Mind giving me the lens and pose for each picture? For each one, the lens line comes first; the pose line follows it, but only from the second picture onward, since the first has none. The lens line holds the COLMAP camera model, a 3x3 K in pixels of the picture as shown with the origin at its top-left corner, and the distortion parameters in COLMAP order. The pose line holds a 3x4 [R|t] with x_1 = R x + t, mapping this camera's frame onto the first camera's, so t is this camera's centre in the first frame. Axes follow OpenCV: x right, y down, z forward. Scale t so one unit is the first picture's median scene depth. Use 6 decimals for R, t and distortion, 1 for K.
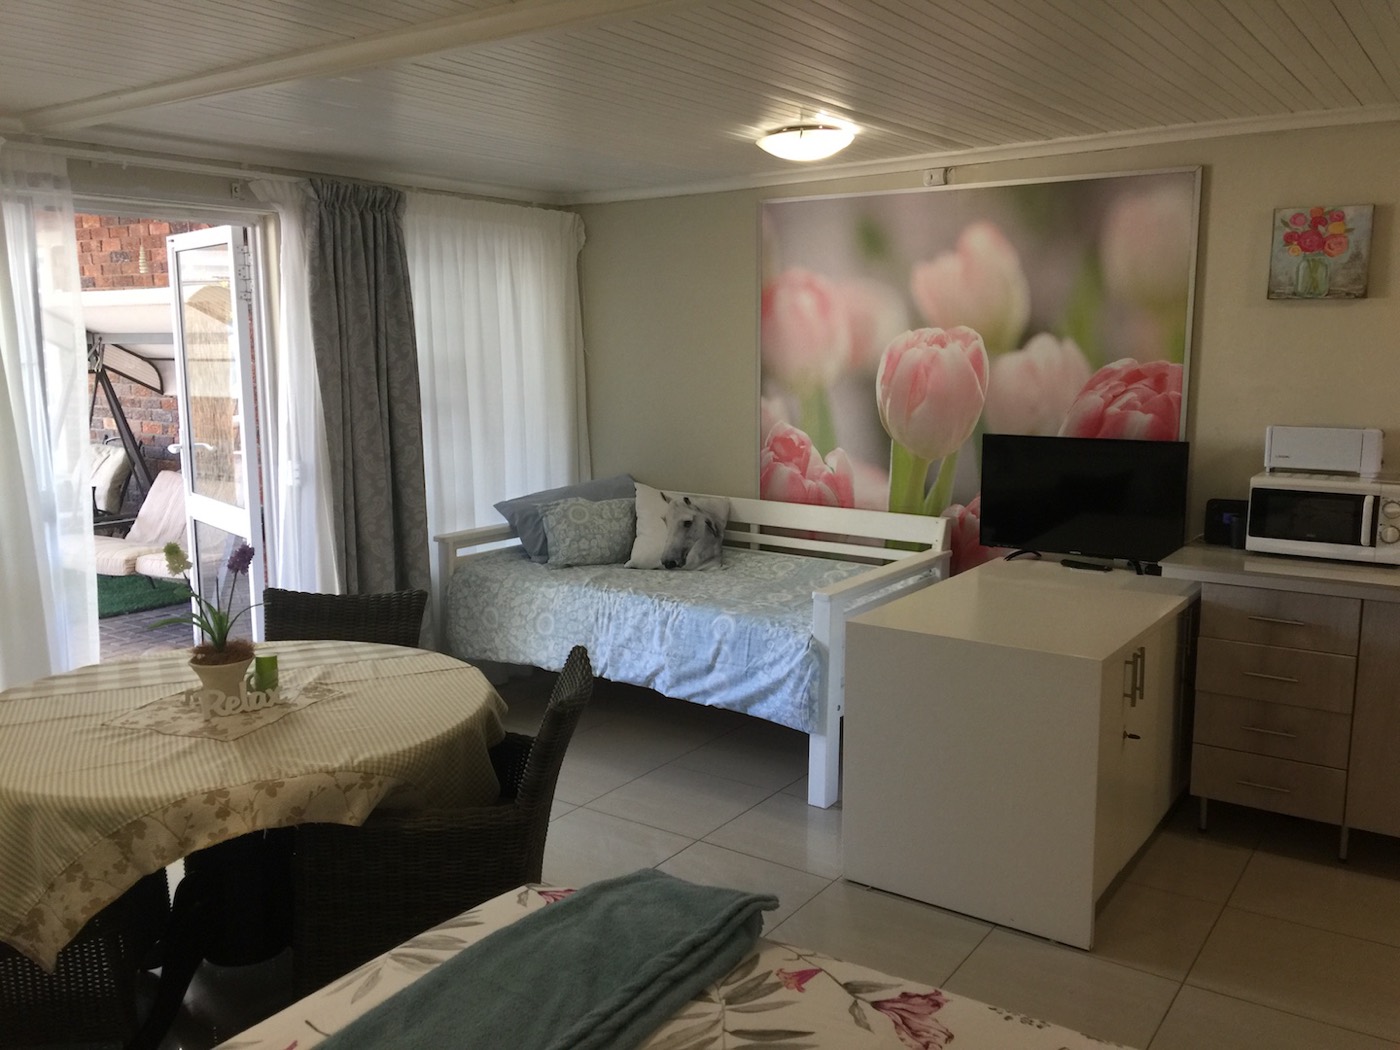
lens RADIAL K [[1183.4, 0, 696.5], [0, 1183.4, 524.0], [0, 0, 1]] dist [0.059124, -0.074035]
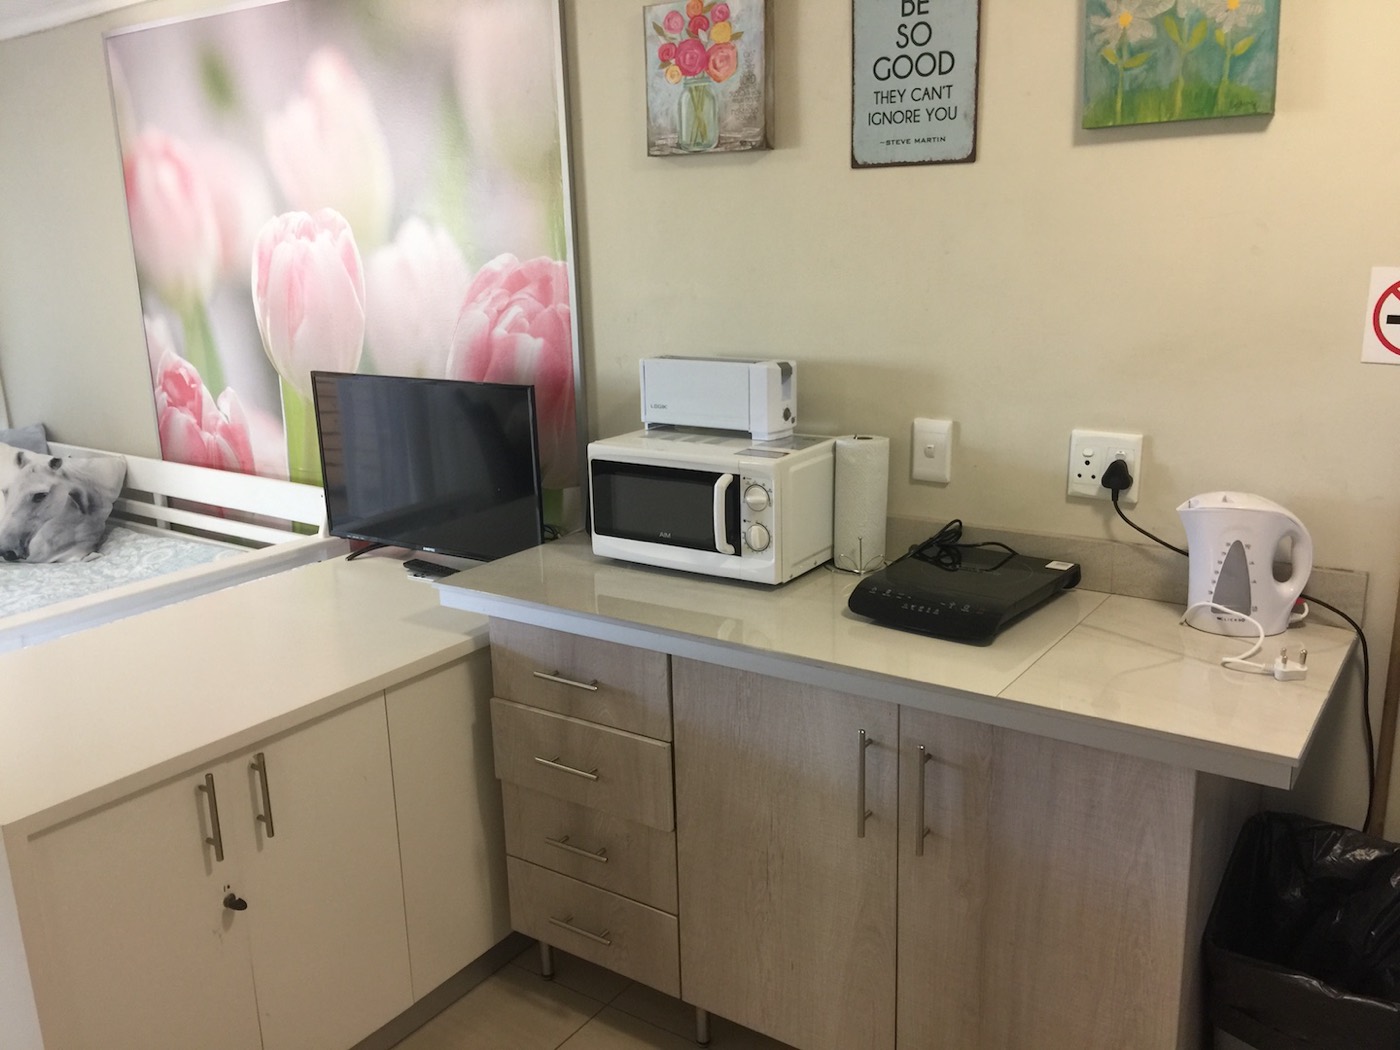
lens RADIAL K [[1183.4, 0, 697.0], [0, 1183.4, 525.9], [0, 0, 1]] dist [0.059124, -0.074035]
pose [[0.999689, -0.024830, -0.002100, 0.444445], [0.024918, 0.995760, 0.088551, -0.042145], [-0.000108, -0.088576, 0.996069, 0.313513]]
